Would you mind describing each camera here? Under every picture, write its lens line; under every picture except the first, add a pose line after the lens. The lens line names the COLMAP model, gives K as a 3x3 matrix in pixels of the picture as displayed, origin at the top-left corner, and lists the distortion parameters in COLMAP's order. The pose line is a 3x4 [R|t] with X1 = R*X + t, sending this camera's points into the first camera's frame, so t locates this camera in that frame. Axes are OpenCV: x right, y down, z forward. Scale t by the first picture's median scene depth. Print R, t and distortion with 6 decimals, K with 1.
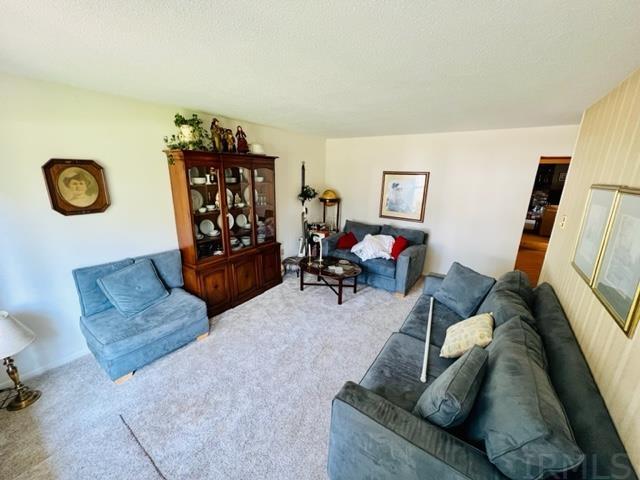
lens RADIAL K [[252.9, 0, 322.1], [0, 252.9, 239.9], [0, 0, 1]] dist [-0.003331, -0.000262]
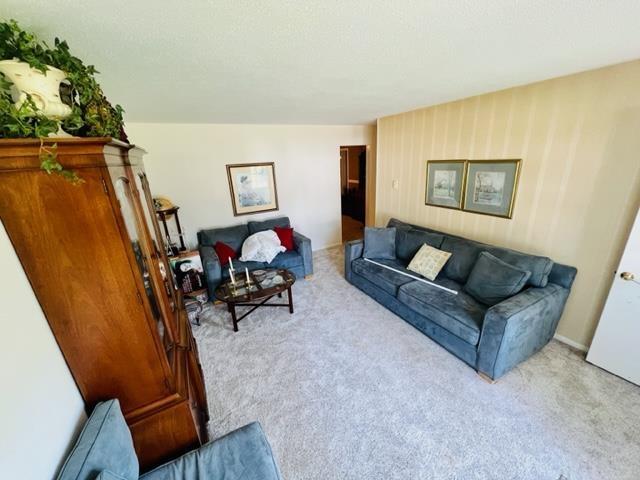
lens RADIAL K [[252.9, 0, 320.6], [0, 252.9, 236.6], [0, 0, 1]] dist [-0.003331, -0.000262]
pose [[0.453739, -0.310202, 0.835402, -0.461921], [0.286344, 0.938496, 0.192959, -0.122944], [-0.843877, 0.151660, 0.514656, 0.336342]]
